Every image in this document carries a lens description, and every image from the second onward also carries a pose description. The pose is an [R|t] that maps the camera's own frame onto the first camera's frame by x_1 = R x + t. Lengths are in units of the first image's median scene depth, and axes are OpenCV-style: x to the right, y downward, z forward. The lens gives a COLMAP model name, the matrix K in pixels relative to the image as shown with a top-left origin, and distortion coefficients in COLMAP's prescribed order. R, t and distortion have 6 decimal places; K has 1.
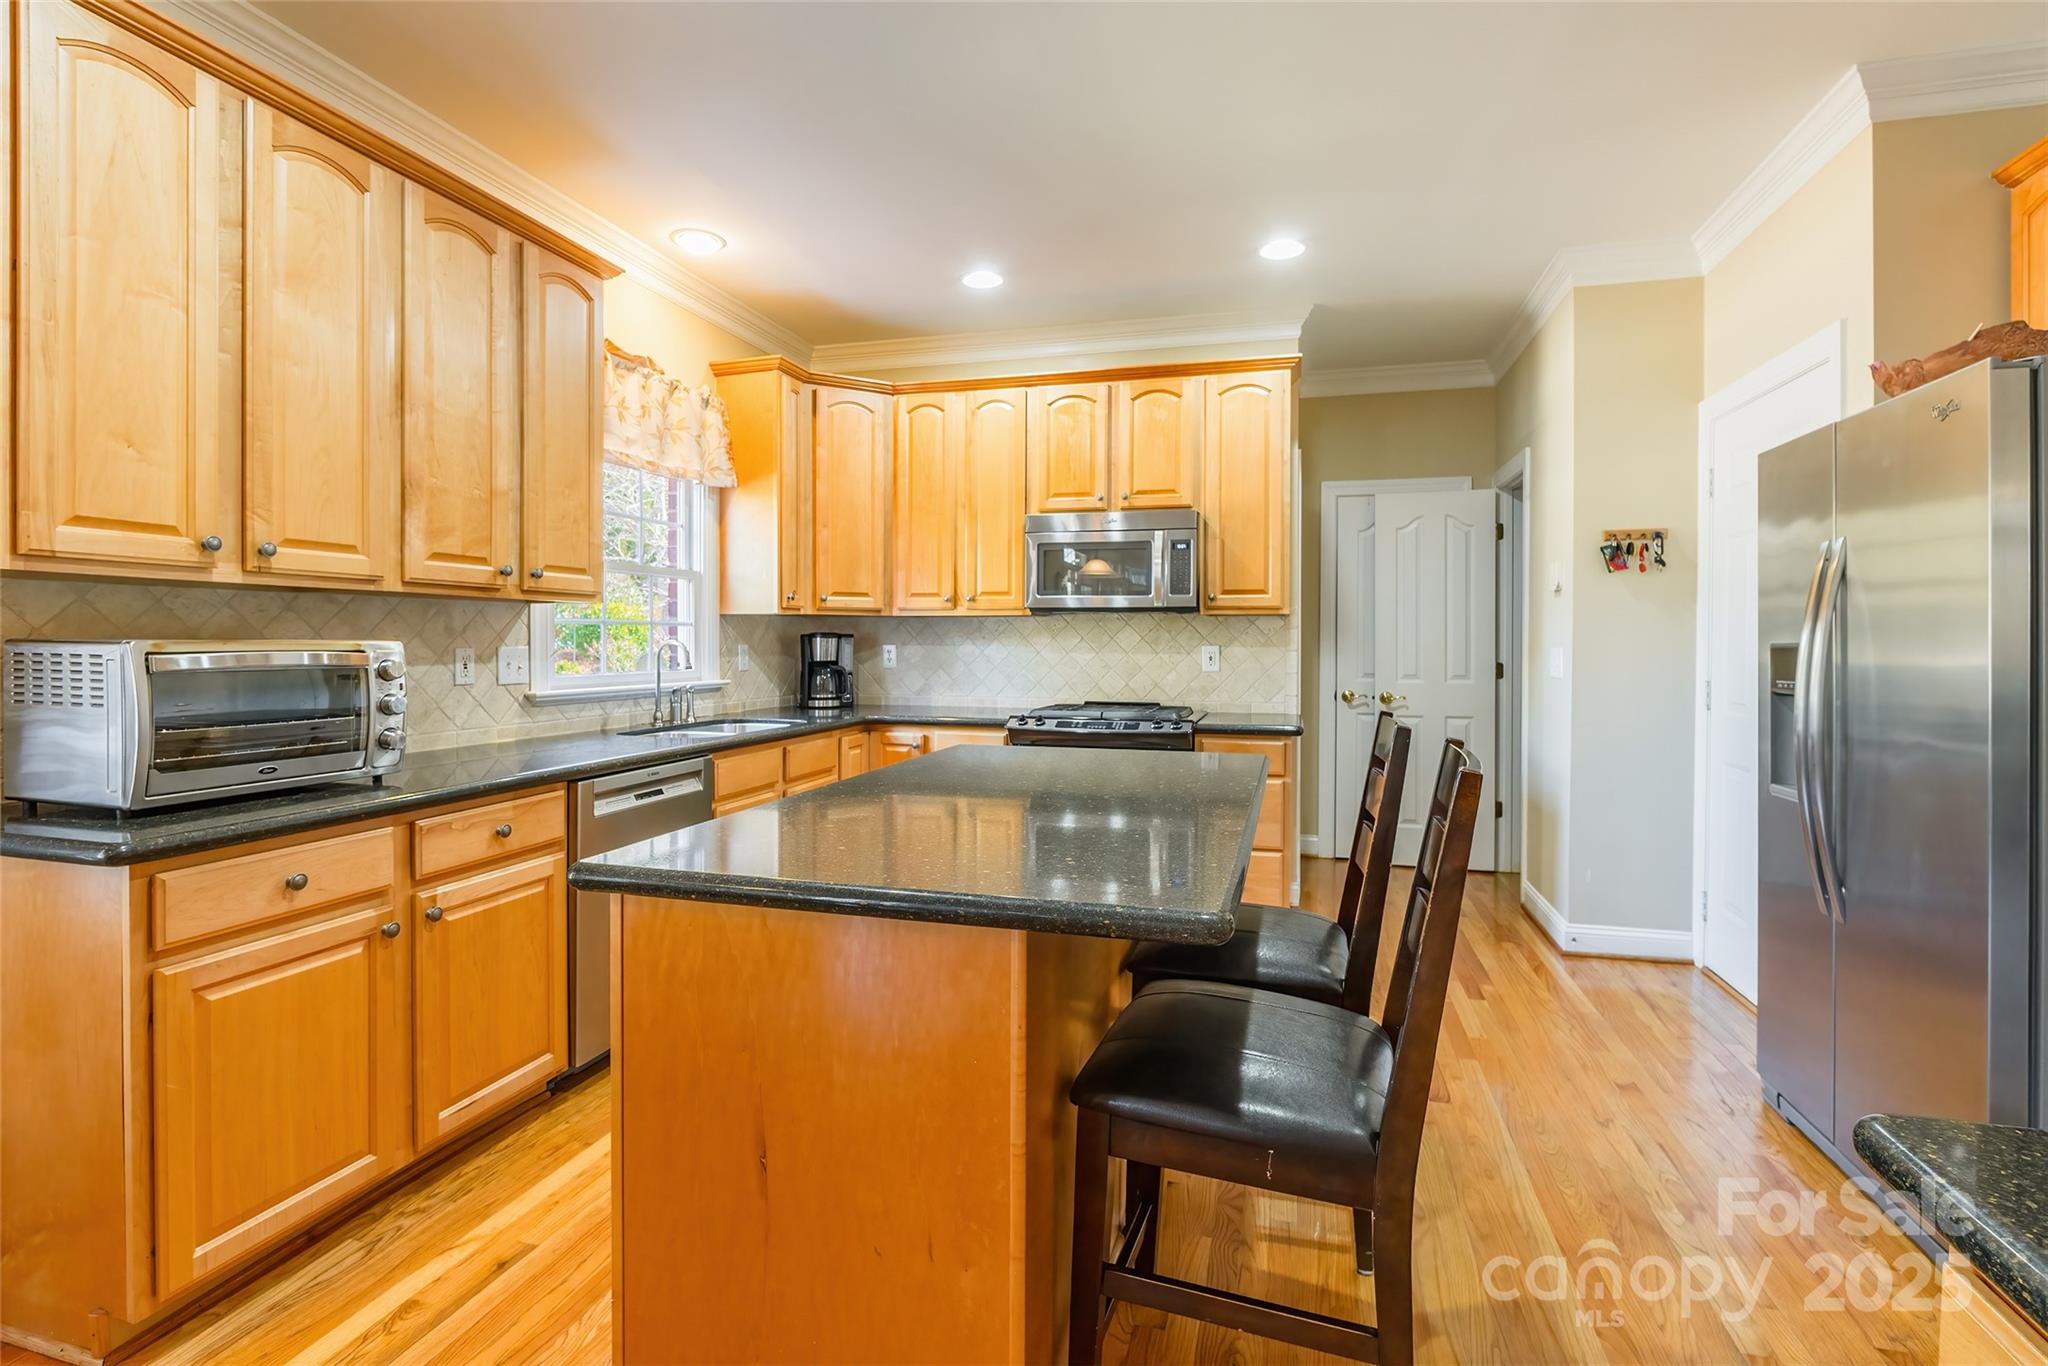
lens RADIAL K [[967.7, 0, 1032.3], [0, 967.7, 646.5], [0, 0, 1]] dist [-0.001851, -0.000387]
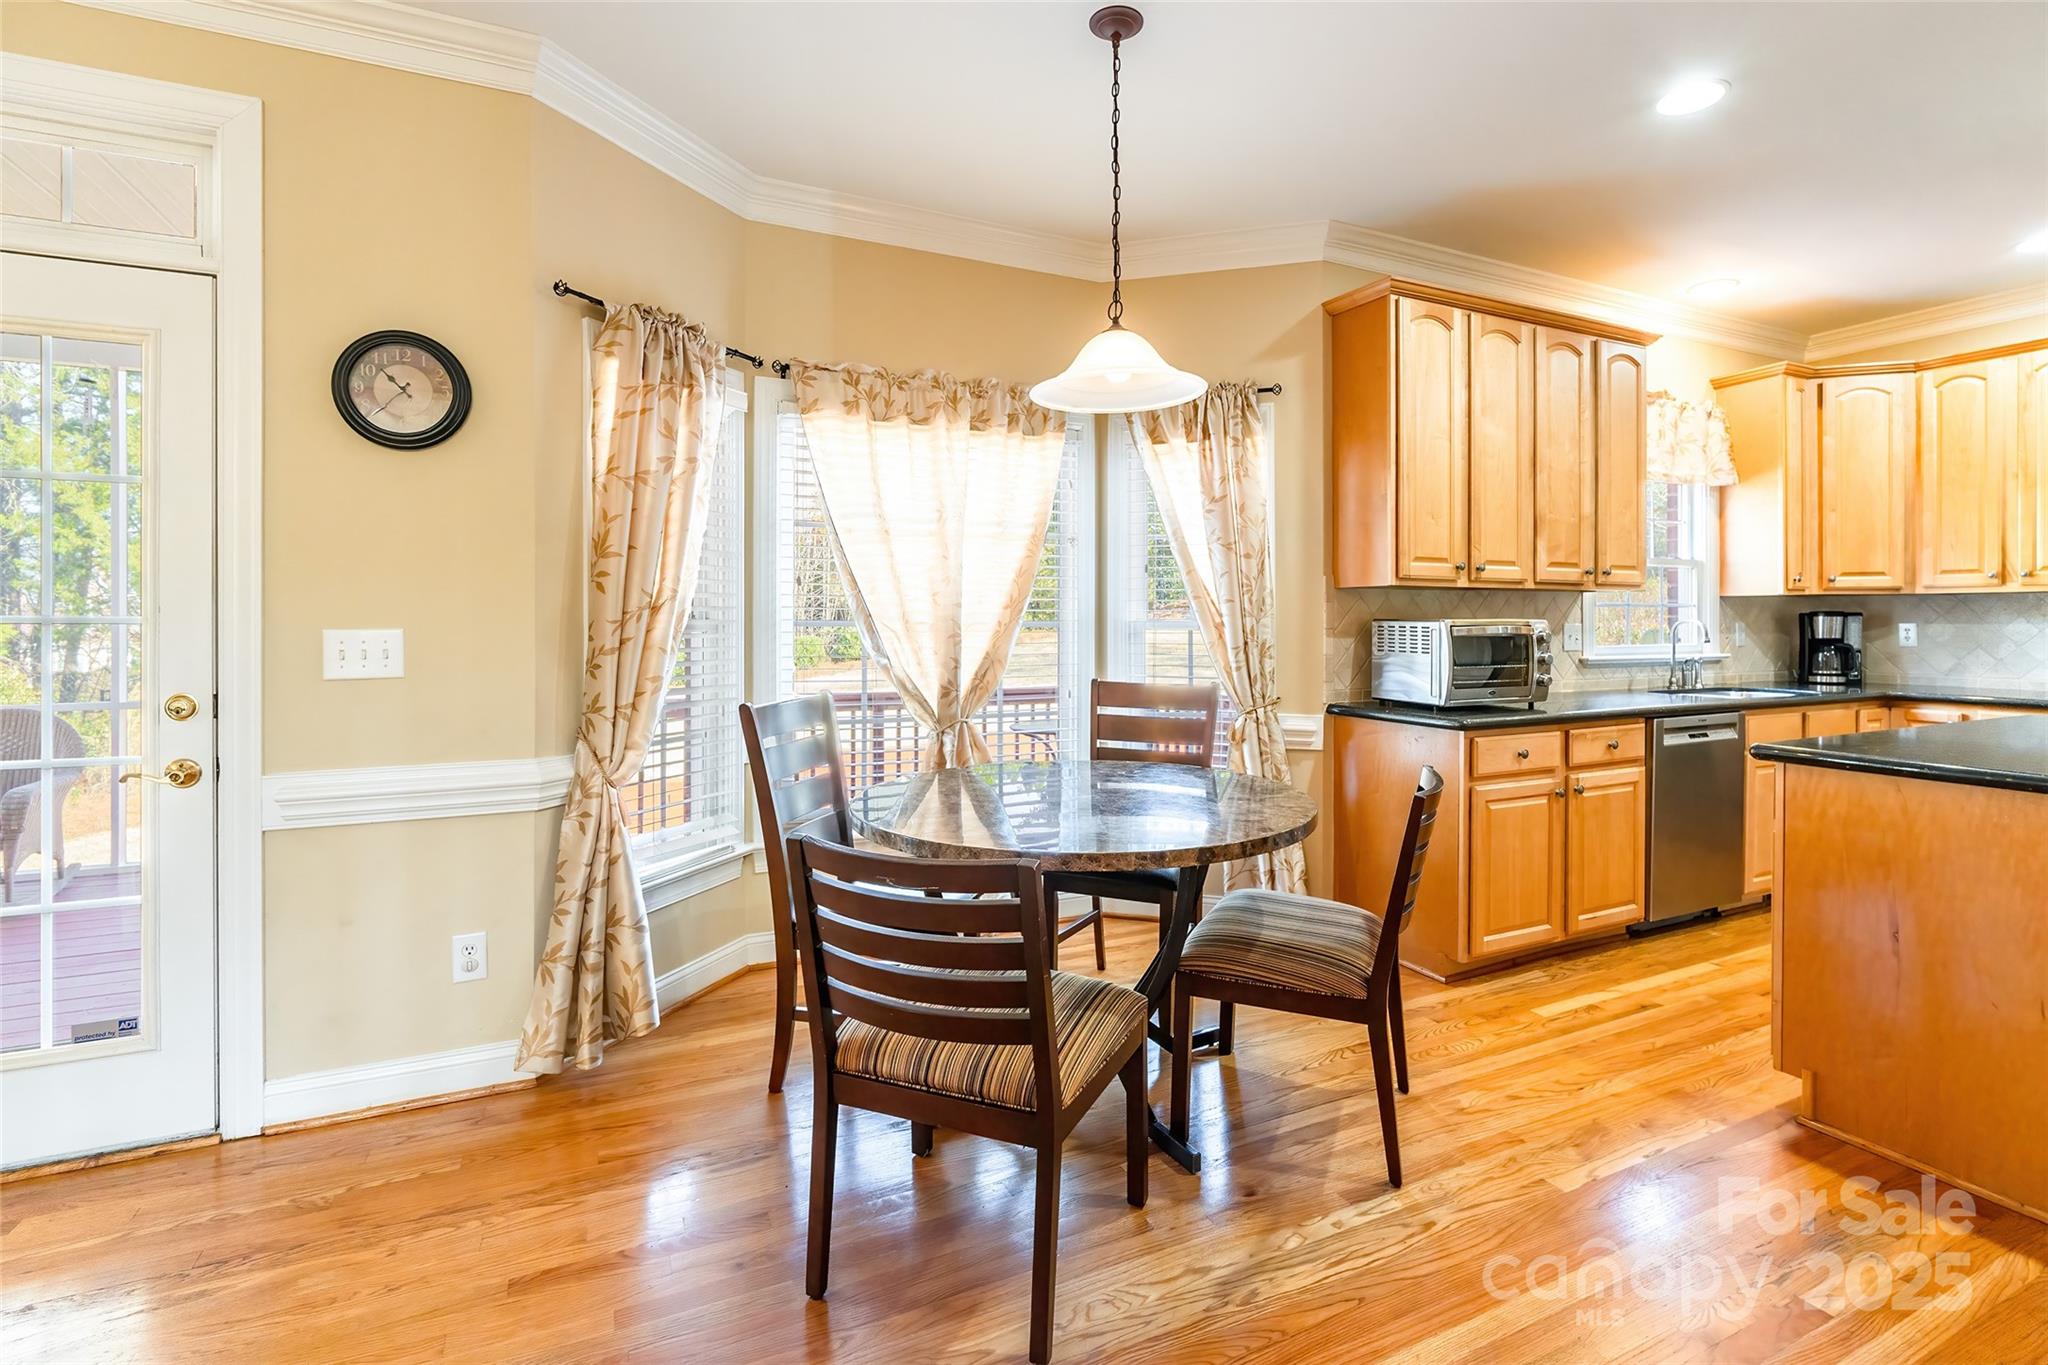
lens RADIAL K [[969.1, 0, 1035.9], [0, 969.1, 622.1], [0, 0, 1]] dist [-0.010807, -0.000195]
pose [[0.665662, -0.001200, -0.746252, -0.011272], [-0.002094, 0.999992, -0.003476, 0.003161], [0.746250, 0.003877, 0.665654, -0.377821]]
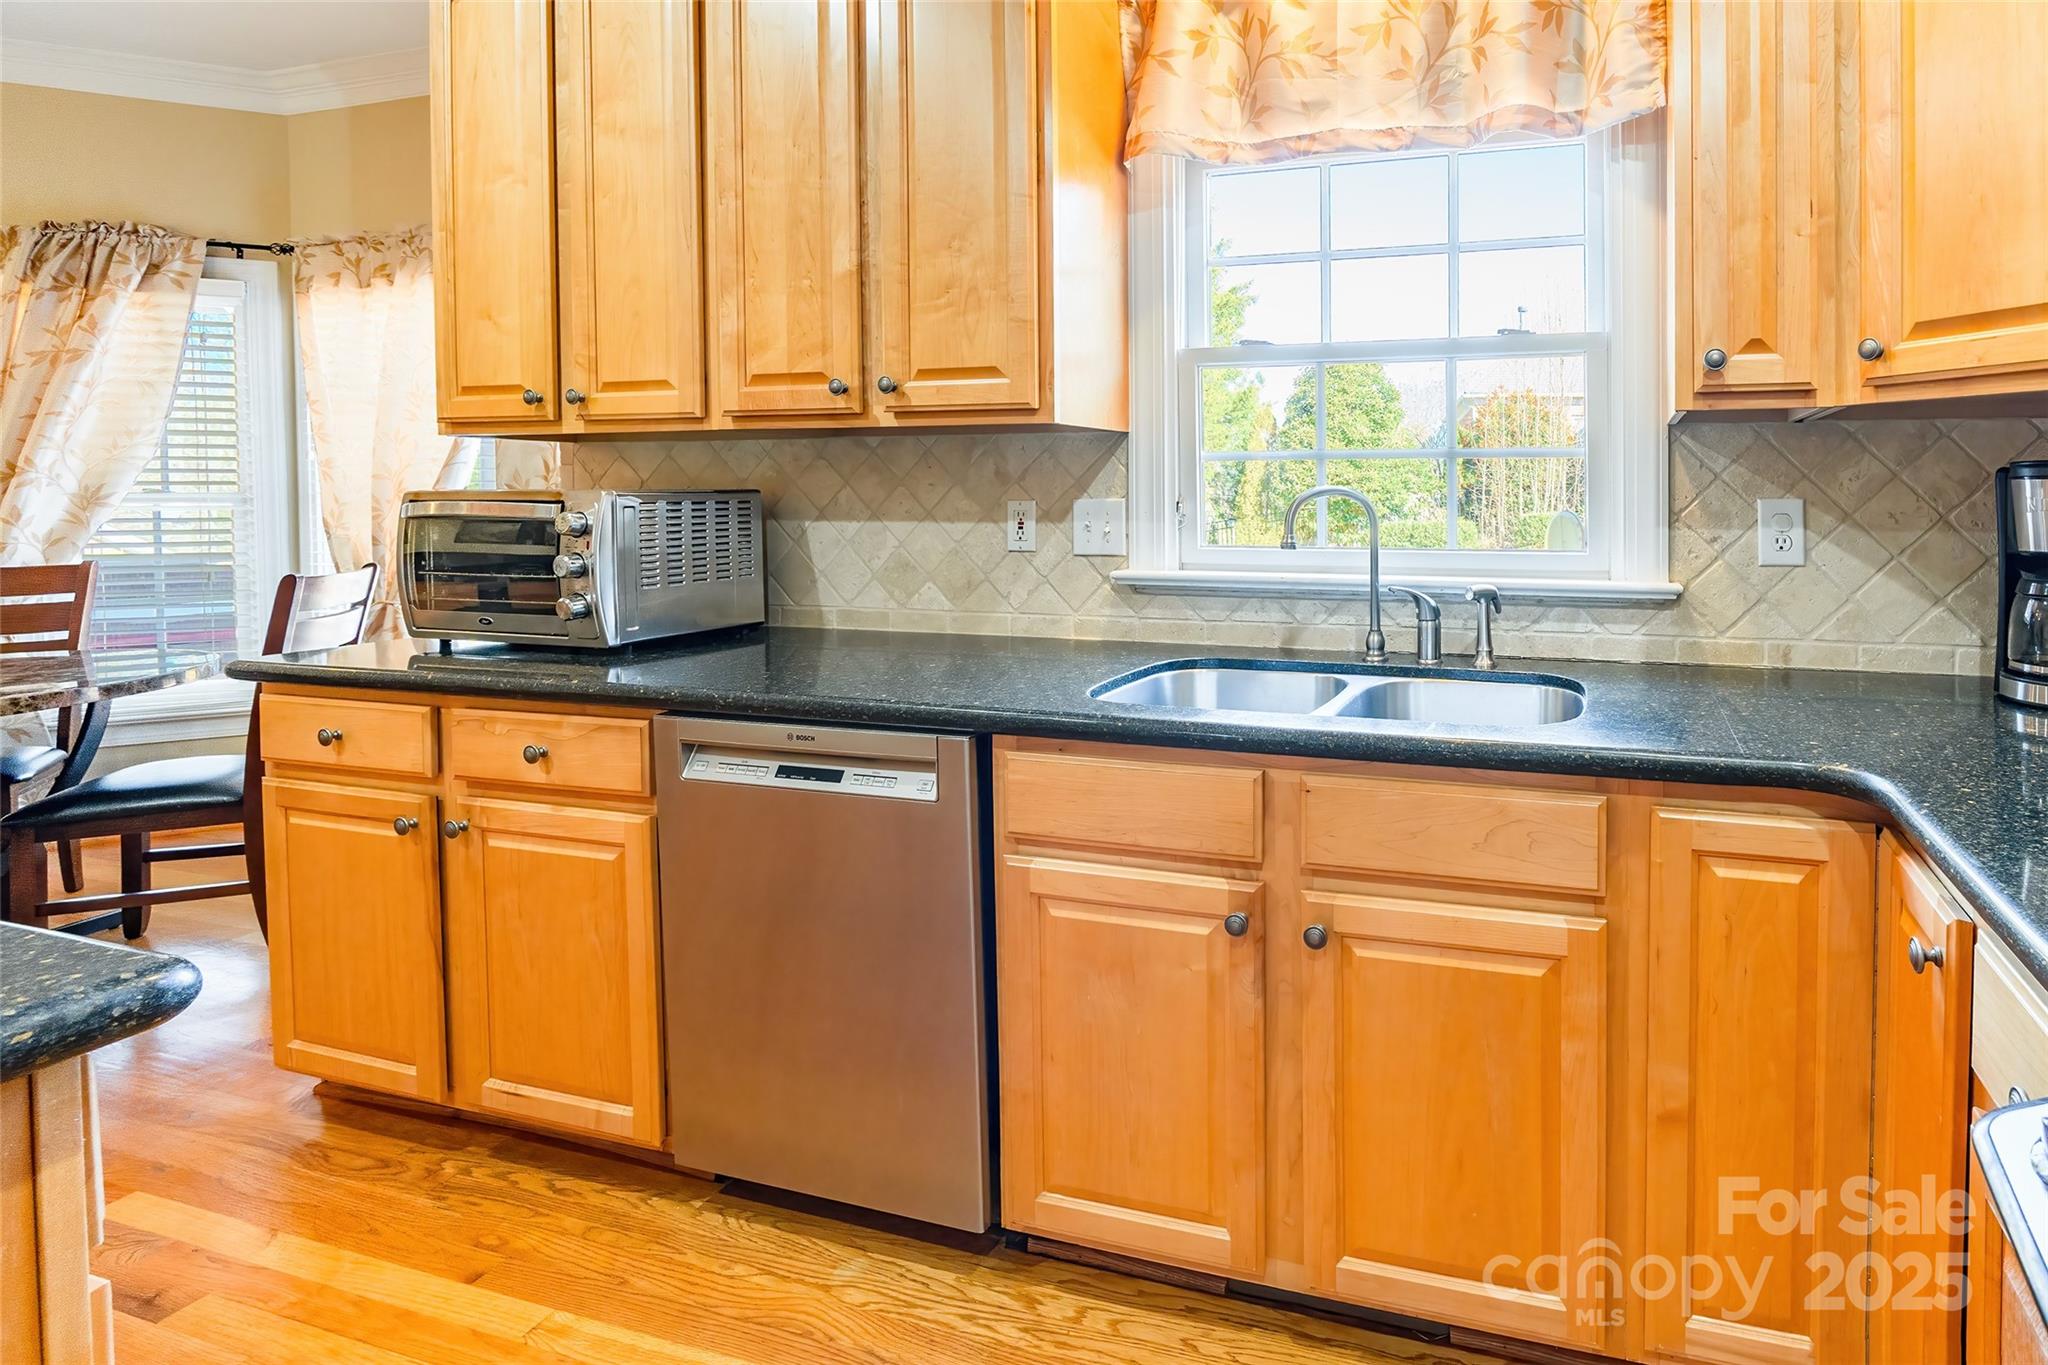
lens RADIAL K [[935.5, 0, 1024.4], [0, 935.5, 512.7], [0, 0, 1]] dist [0.000005, 0.000168]
pose [[0.008441, 0.019880, -0.999767, 0.083242], [-0.005393, 0.999789, 0.019835, -0.002383], [0.999950, 0.005224, 0.008546, 0.751350]]
